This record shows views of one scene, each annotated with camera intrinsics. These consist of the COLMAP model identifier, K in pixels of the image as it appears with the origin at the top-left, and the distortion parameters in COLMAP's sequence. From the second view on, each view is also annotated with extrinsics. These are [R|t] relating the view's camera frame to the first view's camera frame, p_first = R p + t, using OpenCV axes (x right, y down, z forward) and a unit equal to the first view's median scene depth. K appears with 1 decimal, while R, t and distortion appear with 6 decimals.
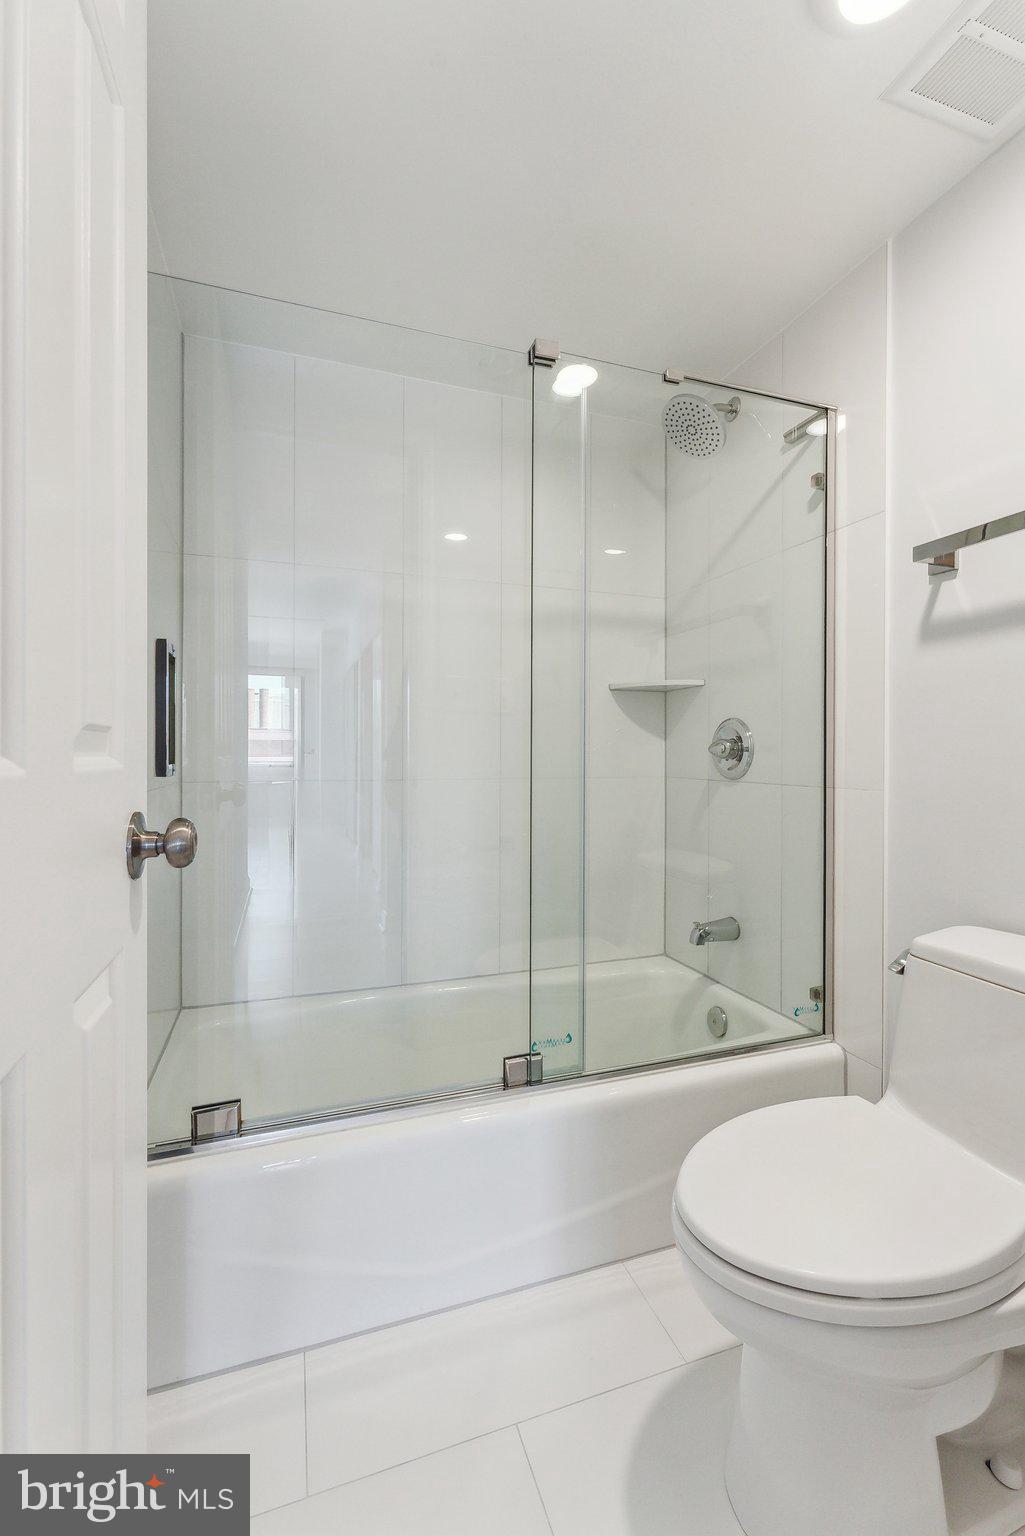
lens RADIAL K [[629.8, 0, 506.5], [0, 629.8, 761.5], [0, 0, 1]] dist [-0.005512, 0.003940]
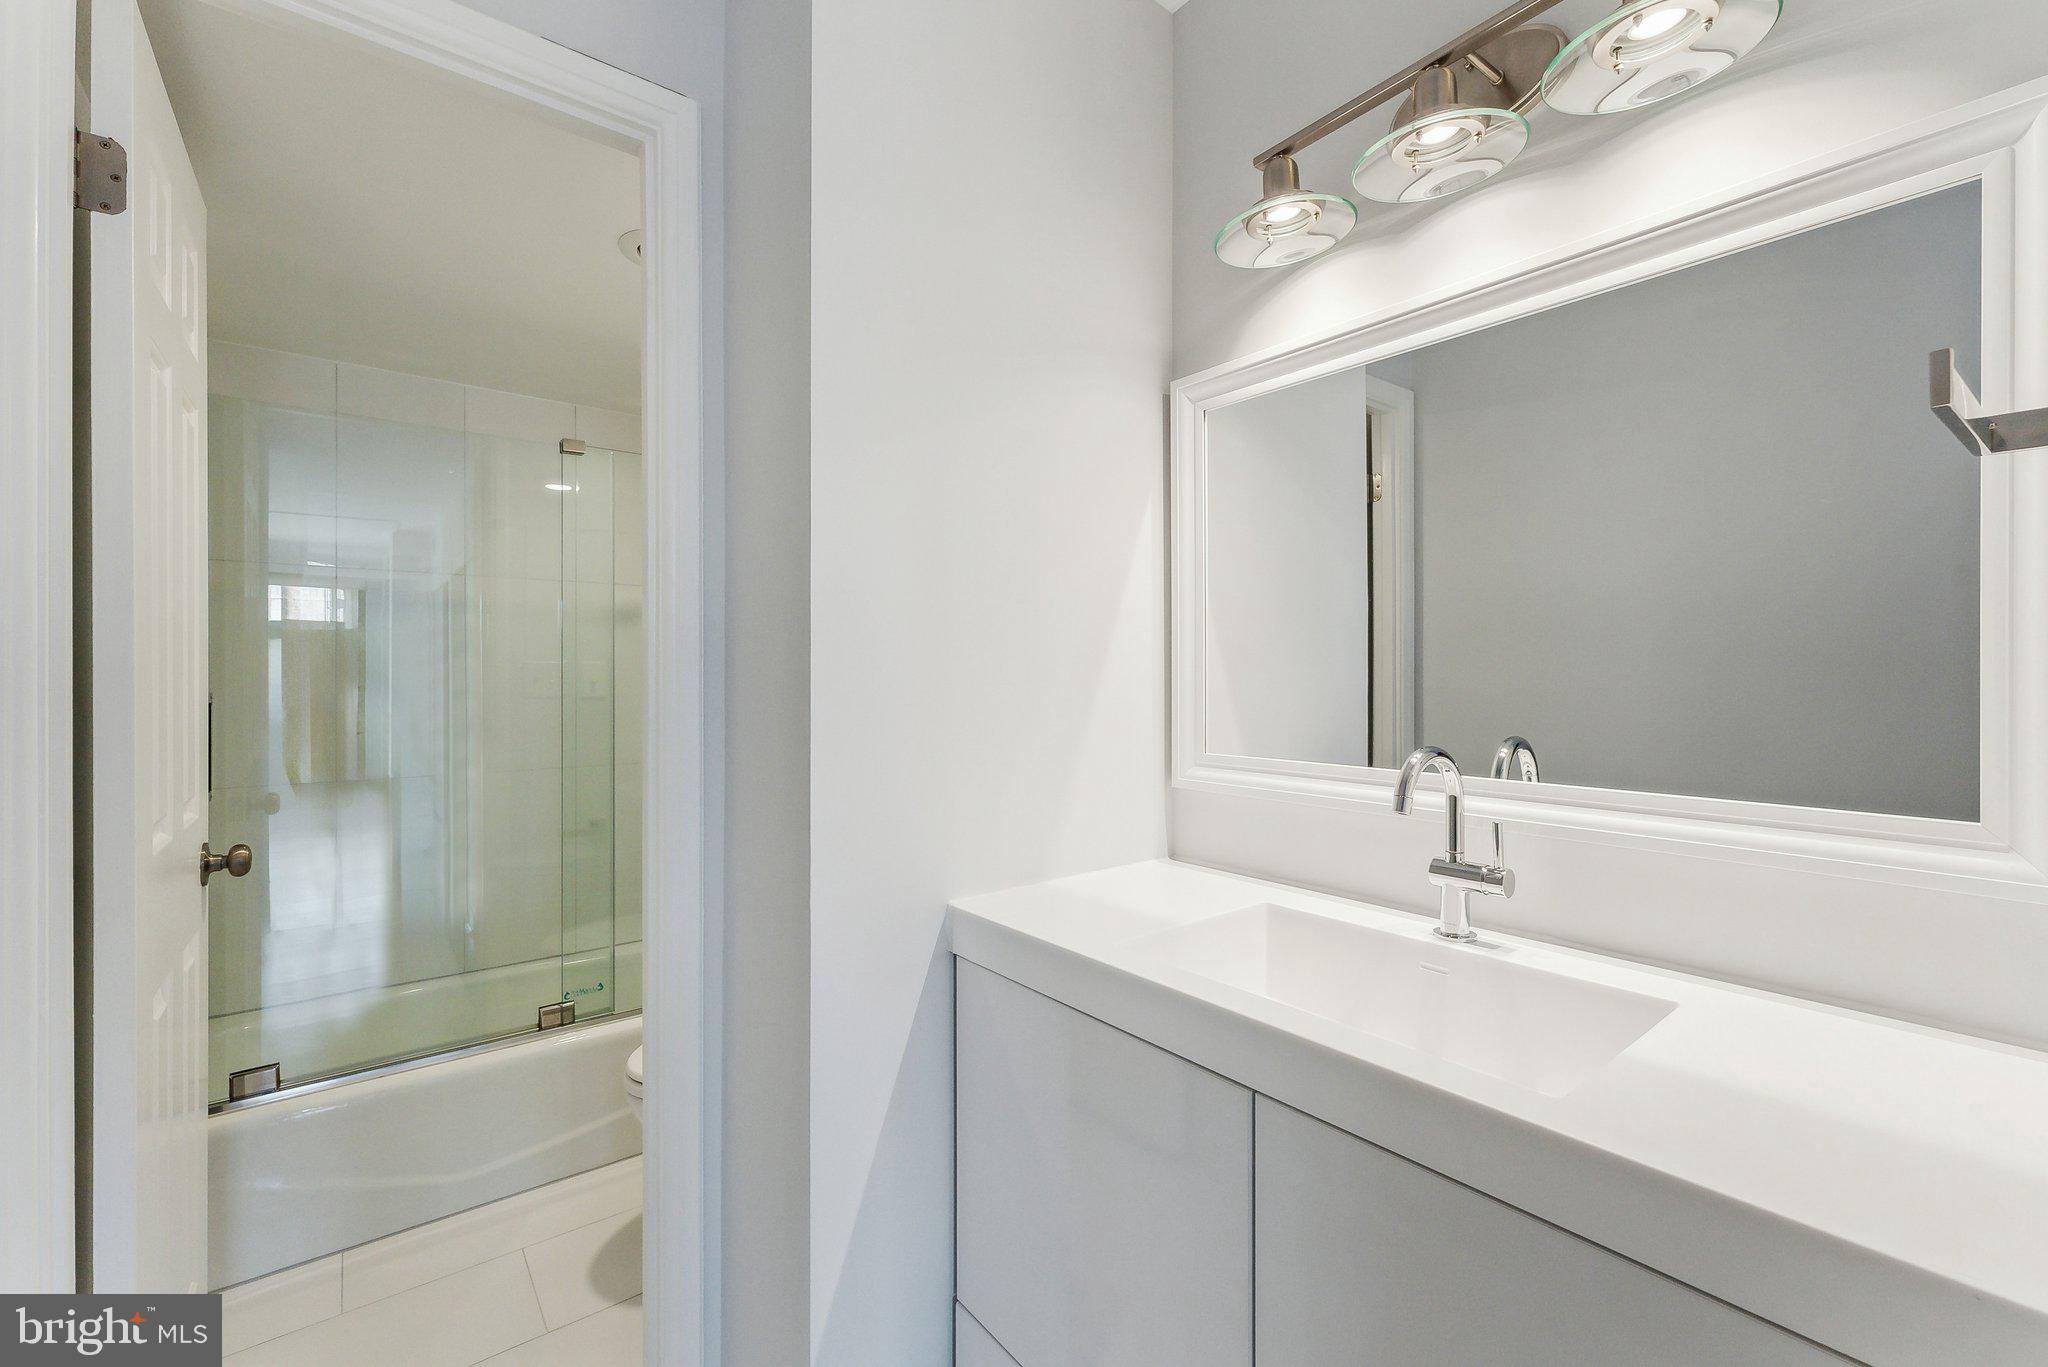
lens RADIAL K [[839.8, 0, 1027.8], [0, 839.8, 680.8], [0, 0, 1]] dist [-0.005512, 0.003940]
pose [[0.939697, -0.003849, 0.341986, 0.396027], [0.007259, 0.999936, -0.008693, -0.183148], [-0.341930, 0.010651, 0.939665, -1.053792]]
